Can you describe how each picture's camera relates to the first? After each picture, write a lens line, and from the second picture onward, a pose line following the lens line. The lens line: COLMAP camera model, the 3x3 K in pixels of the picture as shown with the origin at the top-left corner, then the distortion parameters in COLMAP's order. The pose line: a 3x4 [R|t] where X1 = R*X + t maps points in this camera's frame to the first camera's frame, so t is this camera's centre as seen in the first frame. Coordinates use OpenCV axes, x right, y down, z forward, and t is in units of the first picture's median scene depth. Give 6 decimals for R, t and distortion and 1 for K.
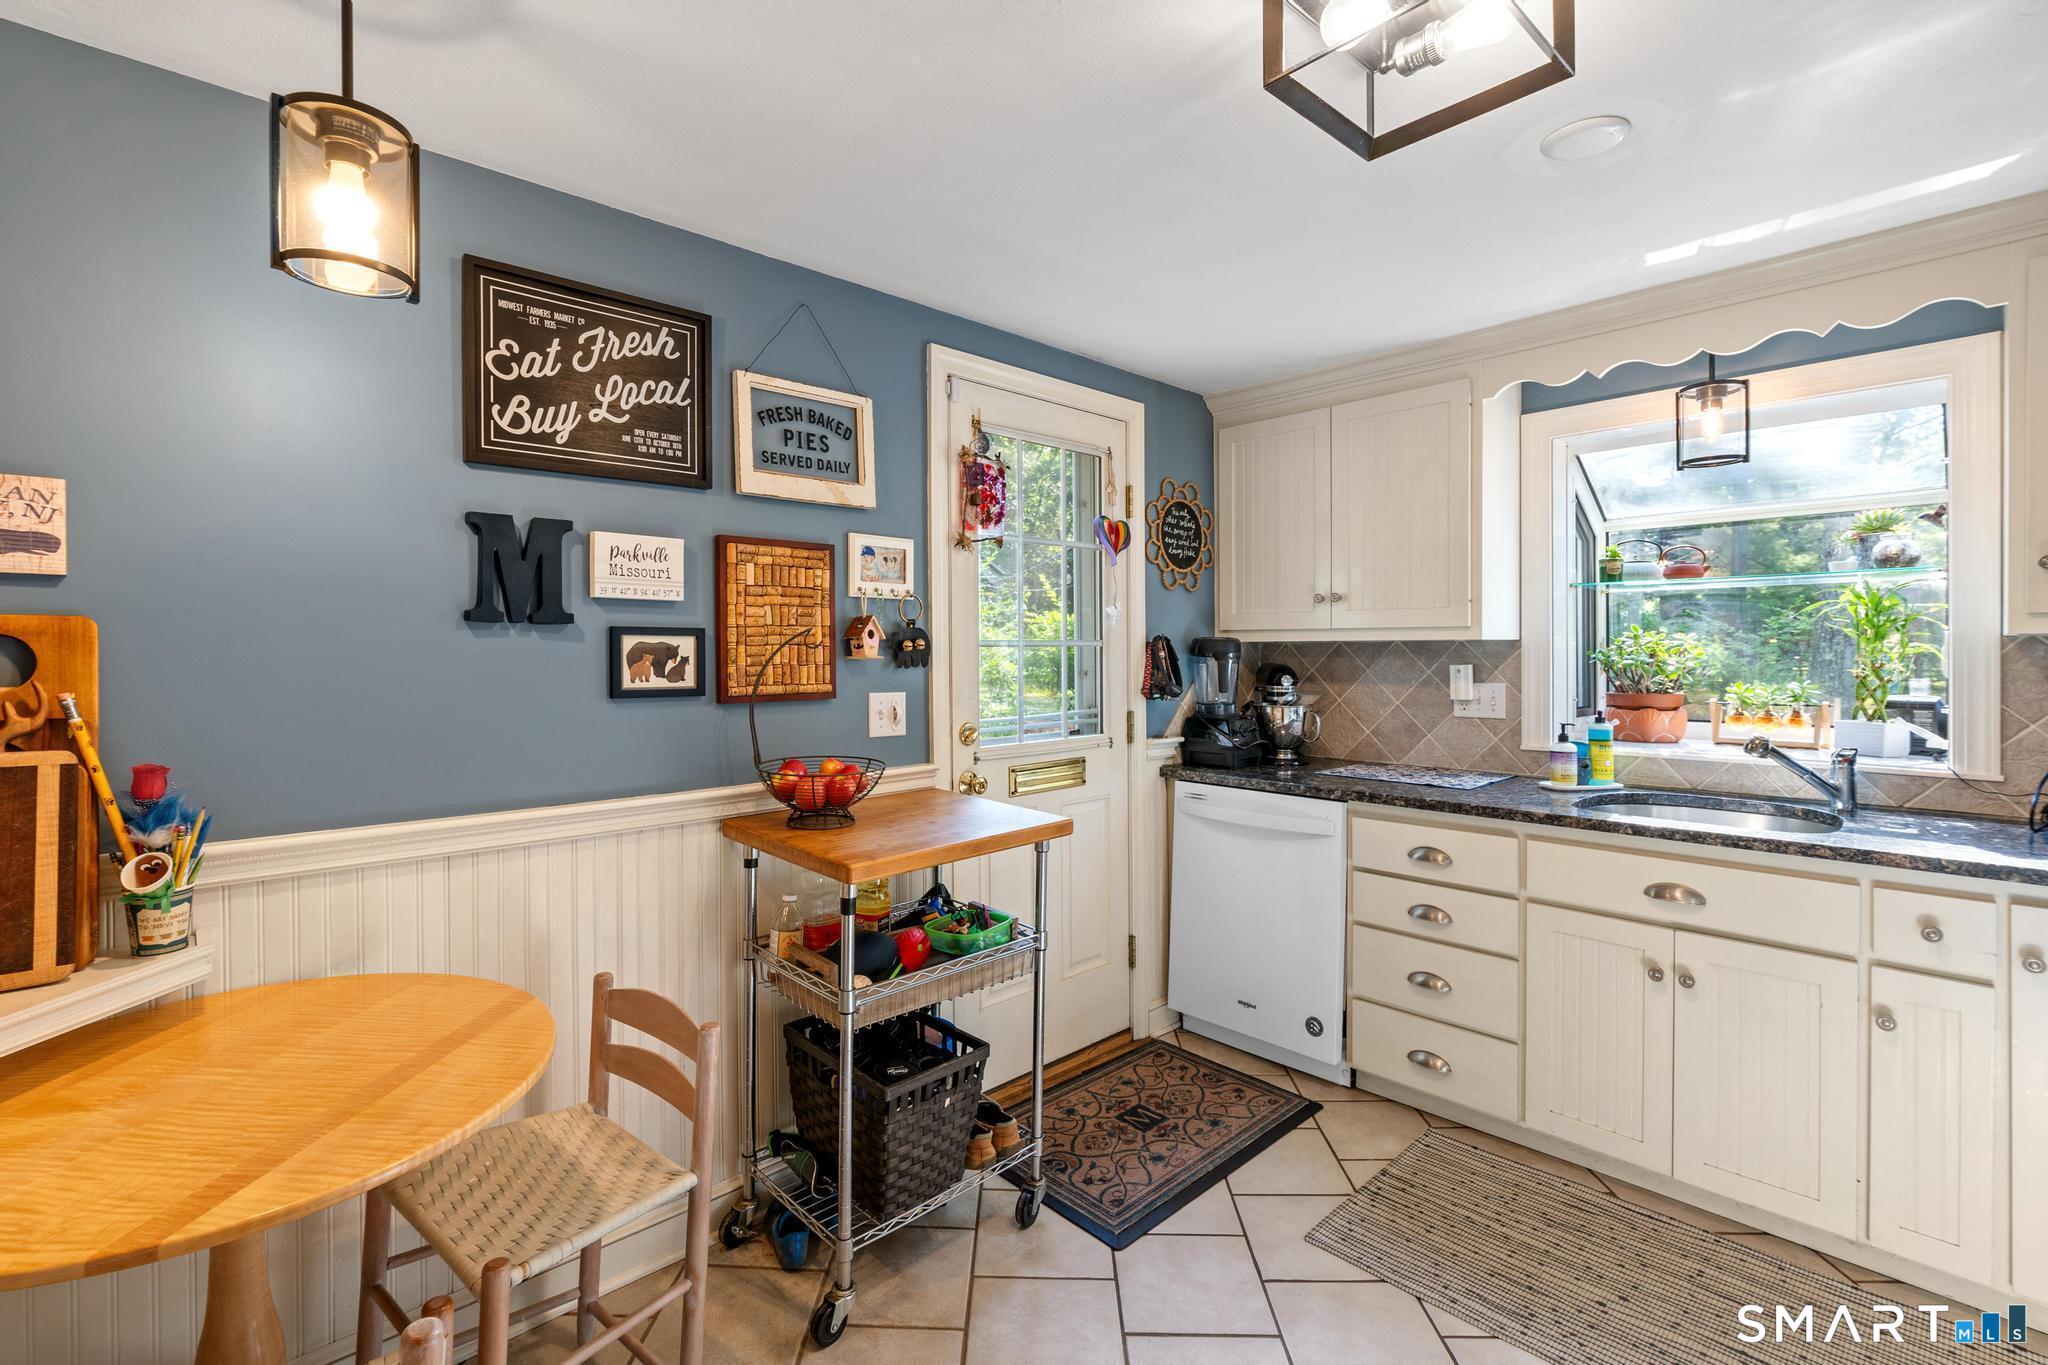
lens RADIAL K [[923.8, 0, 1017.0], [0, 923.8, 663.5], [0, 0, 1]] dist [-0.000781, 0.000371]
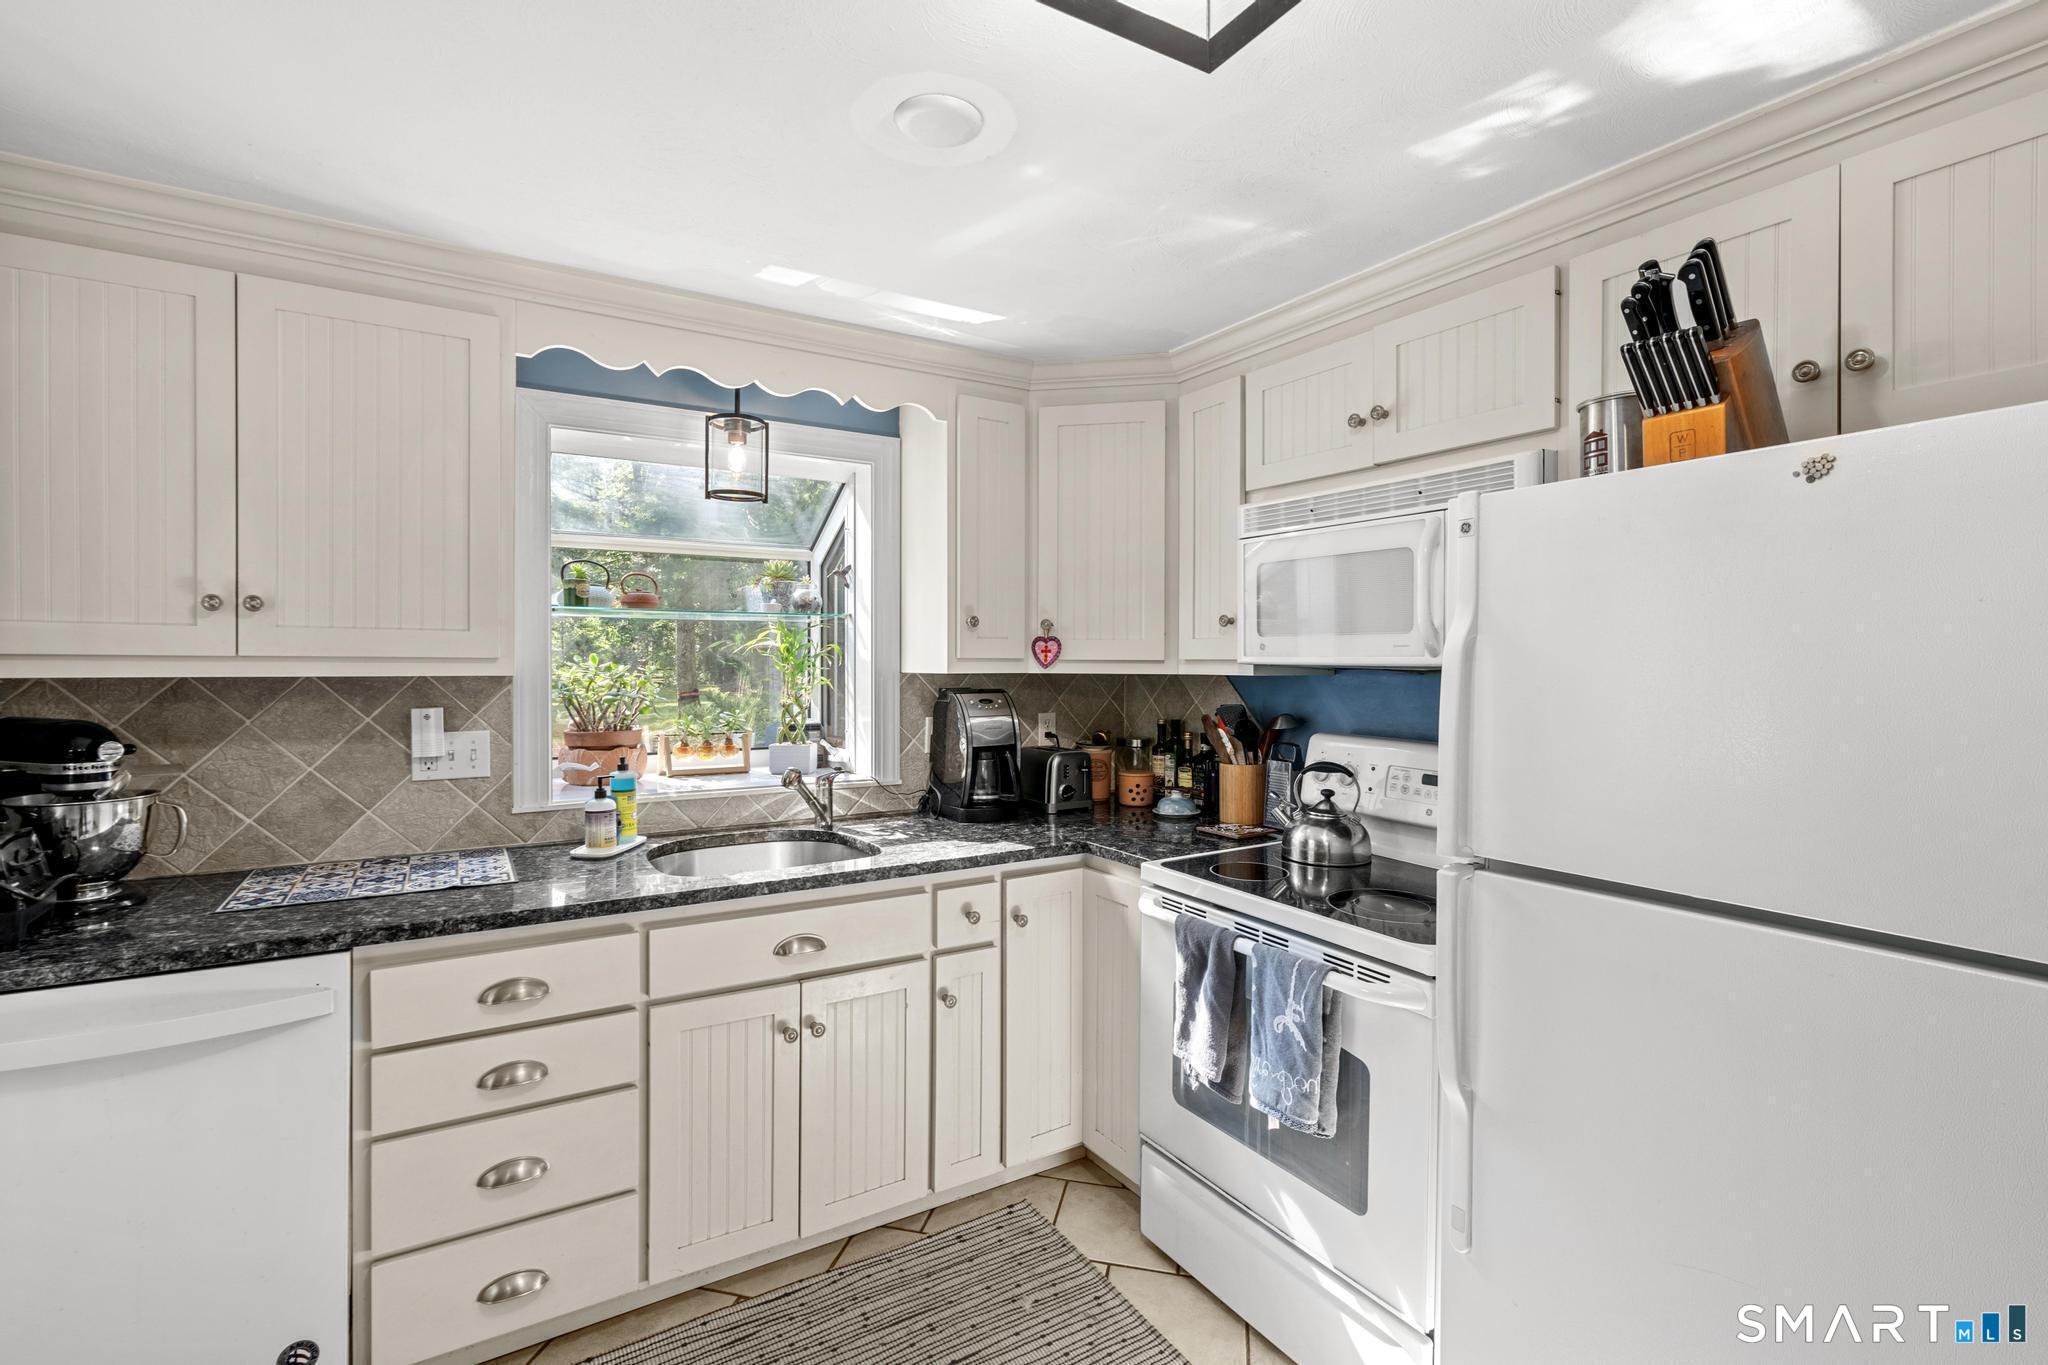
lens RADIAL K [[923.8, 0, 1017.6], [0, 923.8, 672.7], [0, 0, 1]] dist [-0.000781, 0.000371]
pose [[0.211995, -0.010559, 0.977214, -0.128659], [0.009807, 0.999914, 0.008677, -0.029220], [-0.977221, 0.007744, 0.212081, 0.414941]]
